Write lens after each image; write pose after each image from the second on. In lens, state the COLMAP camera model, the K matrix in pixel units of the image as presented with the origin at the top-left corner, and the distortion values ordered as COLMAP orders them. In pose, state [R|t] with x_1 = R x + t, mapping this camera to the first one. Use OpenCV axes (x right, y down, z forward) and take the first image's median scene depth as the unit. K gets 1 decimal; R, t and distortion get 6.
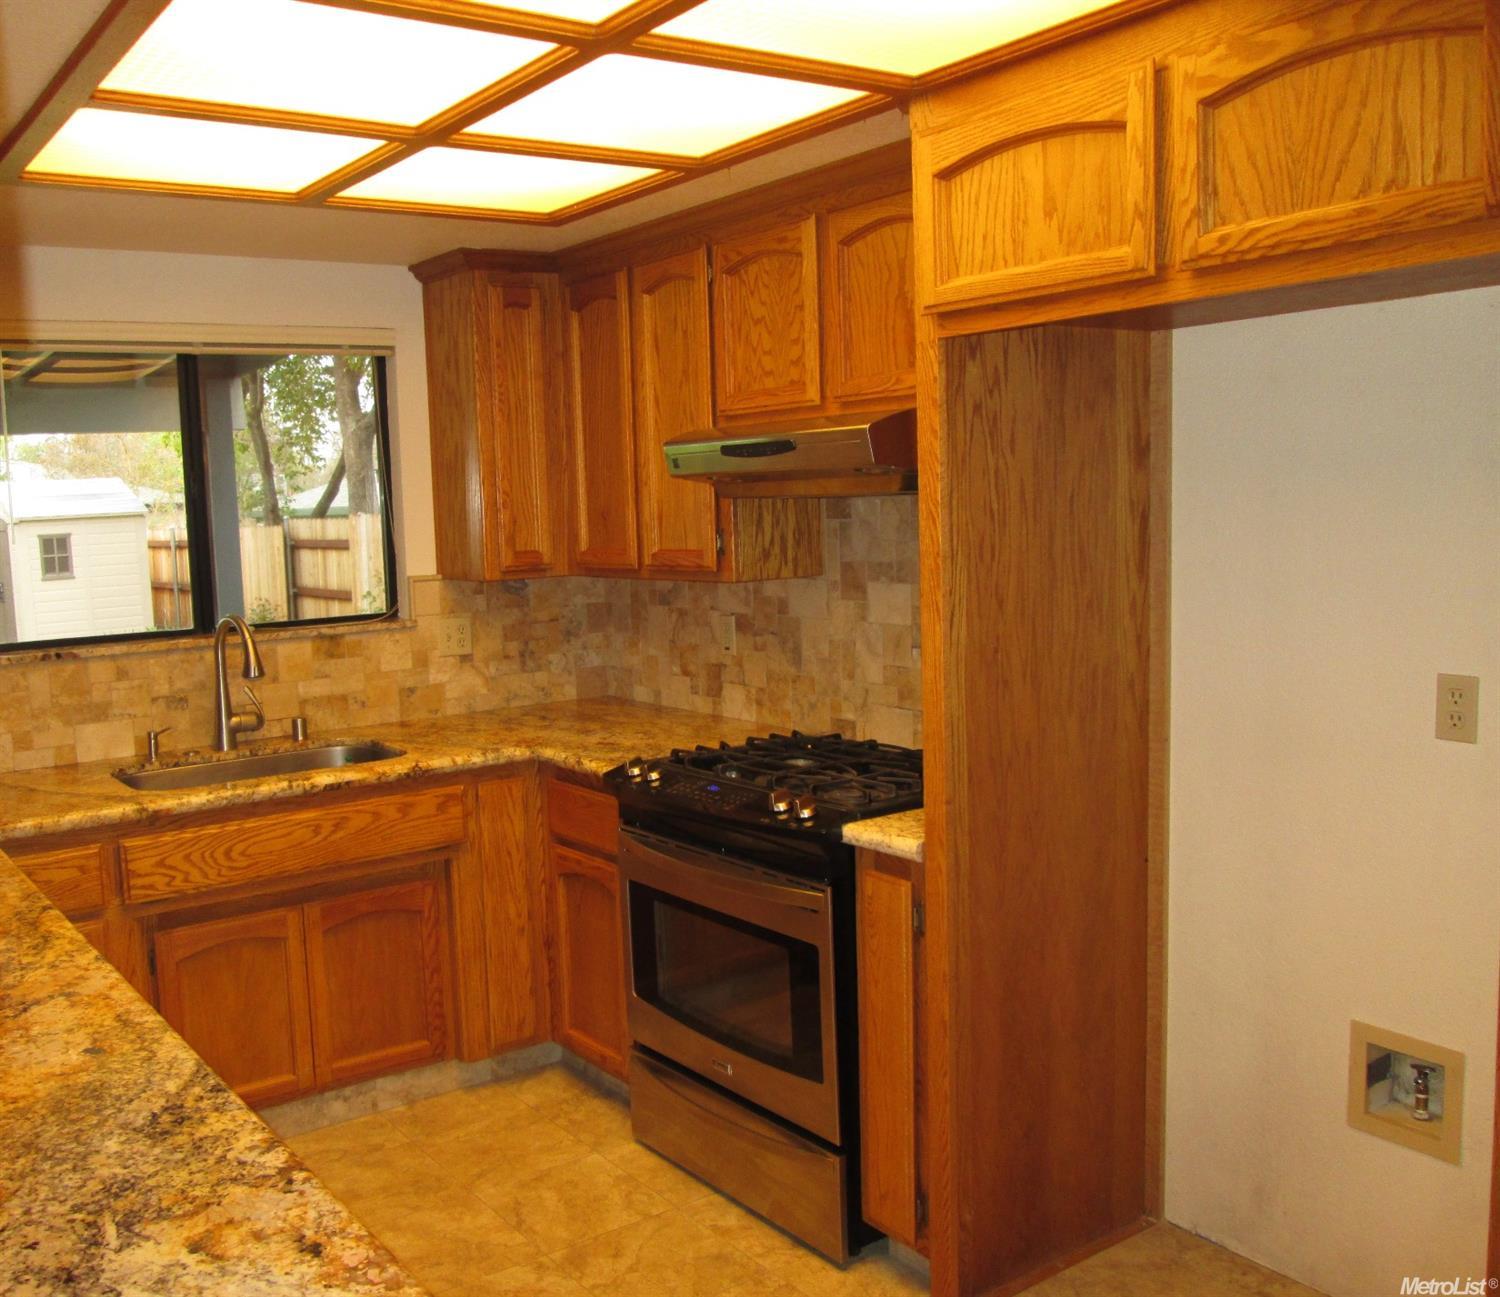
lens RADIAL K [[1457.3, 0, 749.7], [0, 1457.3, 642.5], [0, 0, 1]] dist [-0.029814, 0.000000]
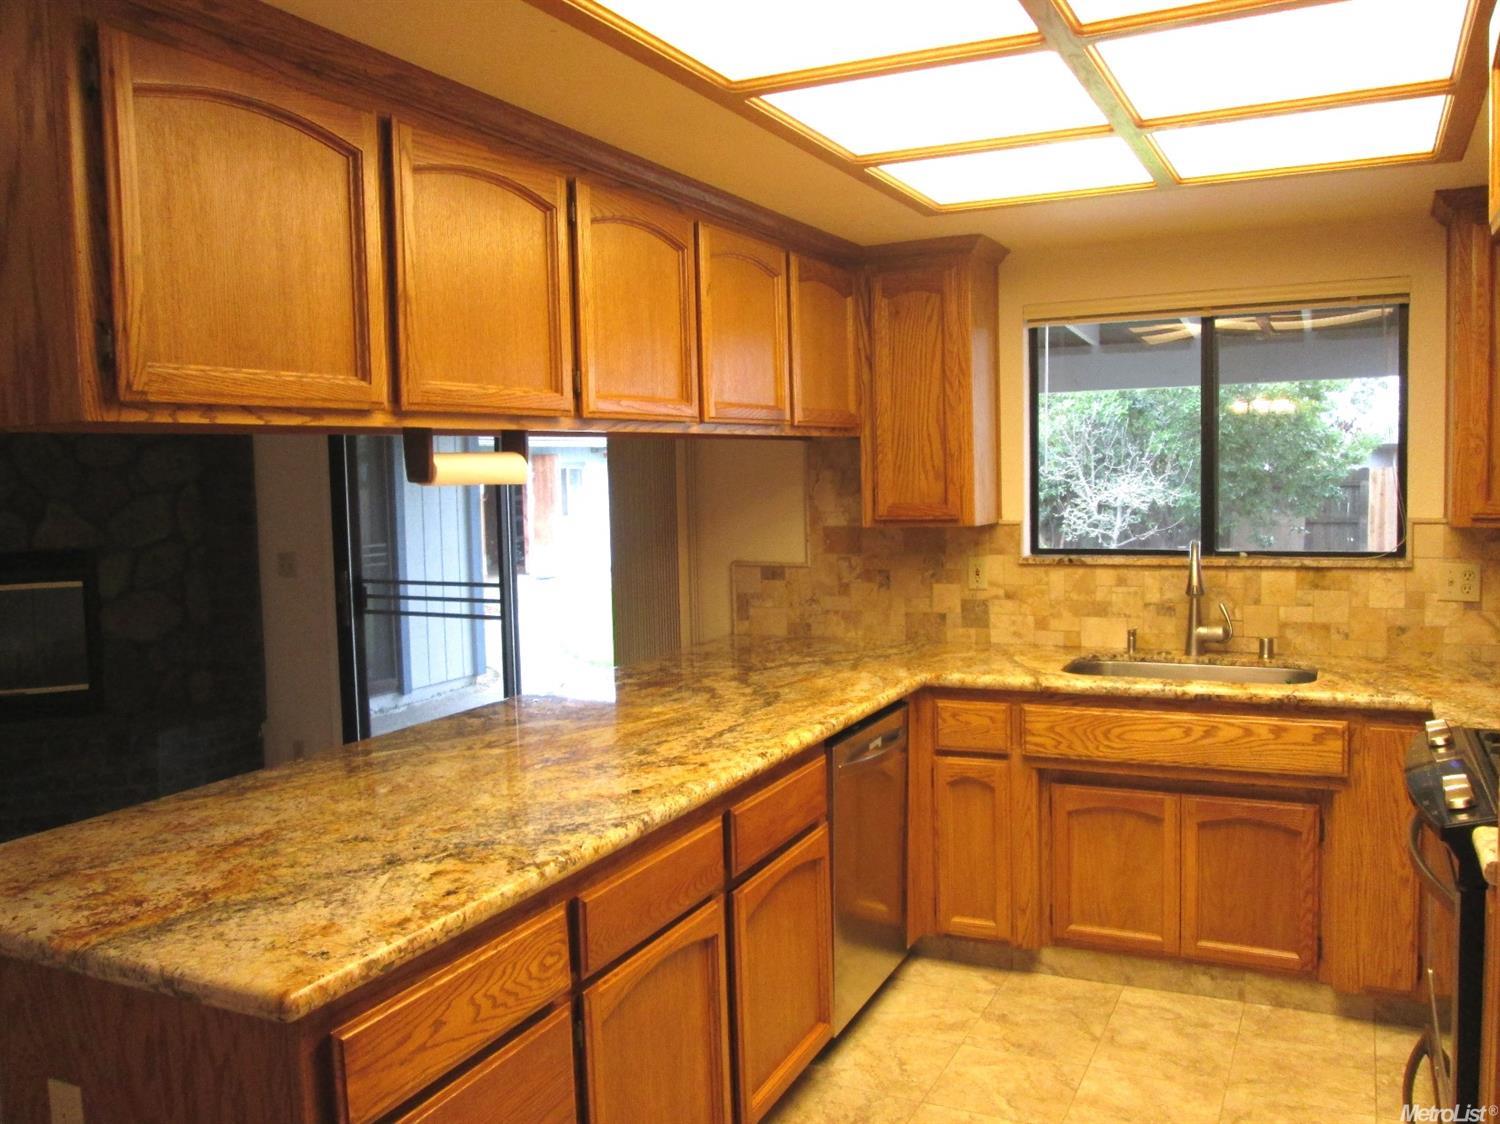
lens RADIAL K [[1310.8, 0, 748.7], [0, 1310.8, 566.6], [0, 0, 1]] dist [-0.037740, 0.013251]
pose [[0.483005, 0.091923, -0.870779, 0.393972], [-0.087036, 0.994589, 0.056715, -0.026880], [0.871281, 0.048396, 0.488392, 0.180943]]
